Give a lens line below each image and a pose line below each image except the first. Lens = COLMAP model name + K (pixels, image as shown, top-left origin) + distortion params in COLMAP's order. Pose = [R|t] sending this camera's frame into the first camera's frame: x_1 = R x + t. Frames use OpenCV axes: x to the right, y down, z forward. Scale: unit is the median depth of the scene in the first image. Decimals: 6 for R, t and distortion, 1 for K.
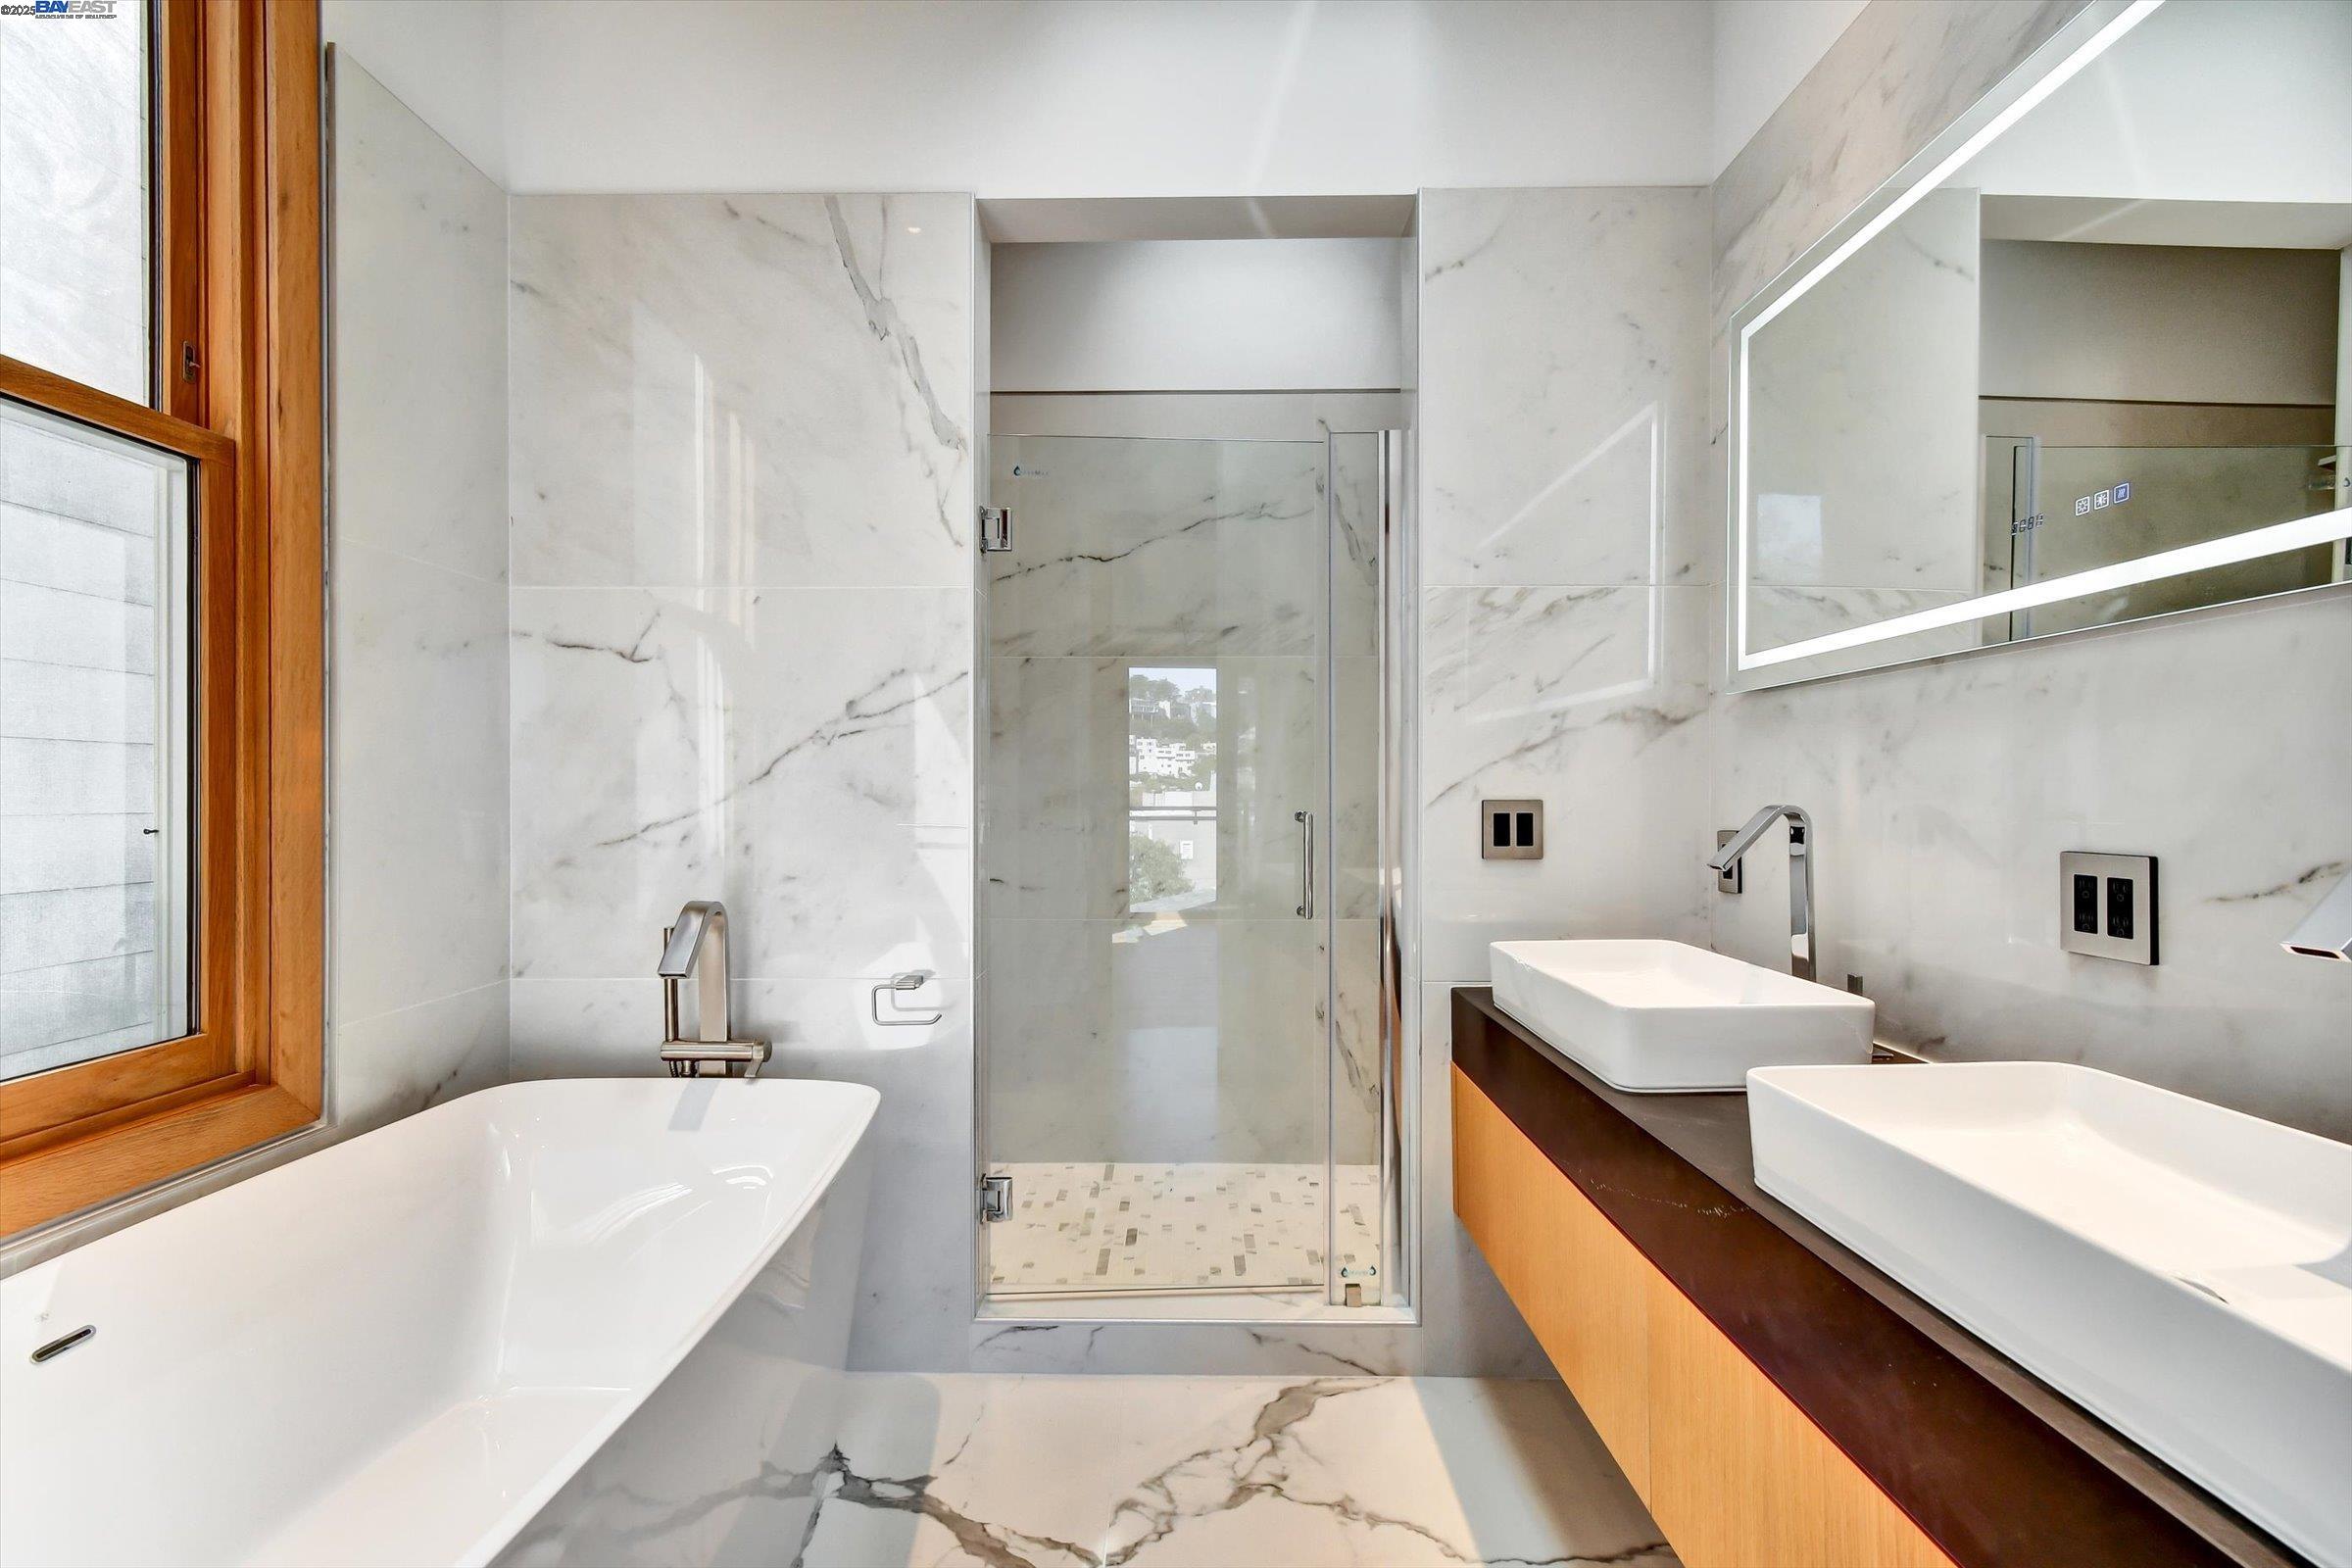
lens RADIAL K [[1073.8, 0, 1171.9], [0, 1073.8, 809.7], [0, 0, 1]] dist [0.005083, -0.000288]
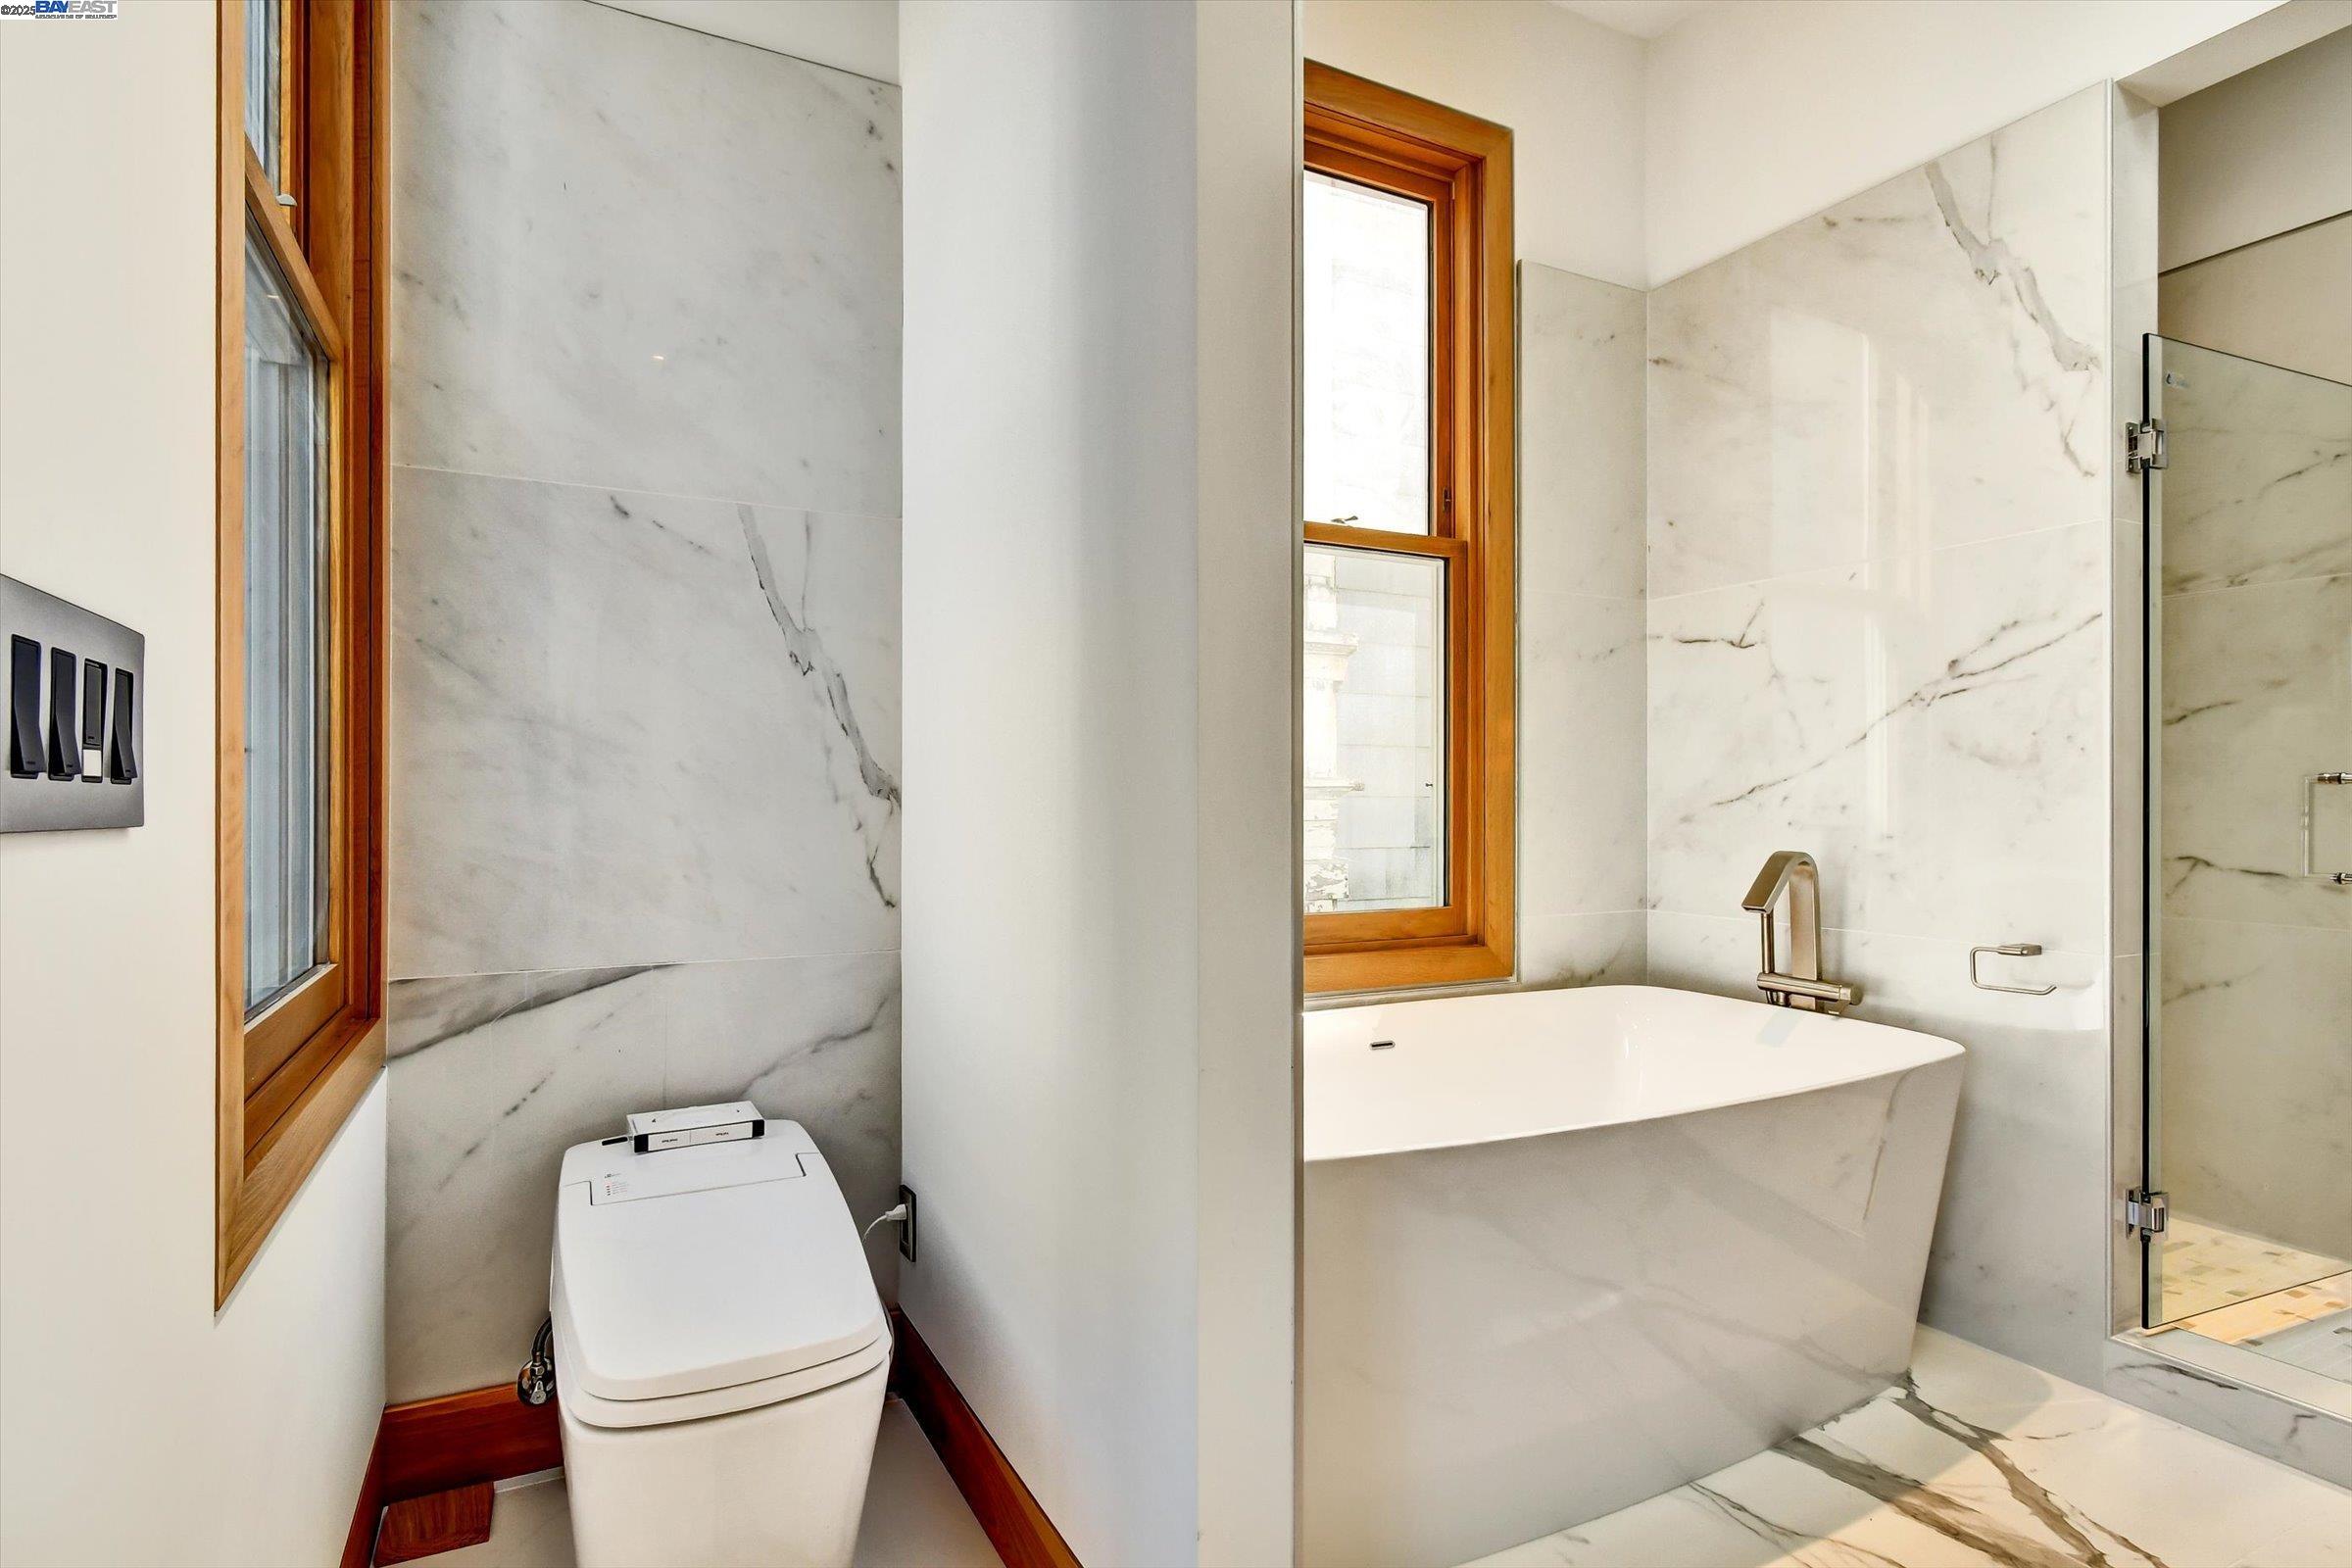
lens RADIAL K [[1076.8, 0, 1182.7], [0, 1076.8, 798.8], [0, 0, 1]] dist [0.003881, -0.008840]
pose [[0.518987, -0.003851, -0.854773, 0.195334], [-0.000052, 0.999990, -0.004537, 0.033549], [0.854782, 0.002399, 0.518982, -0.134224]]
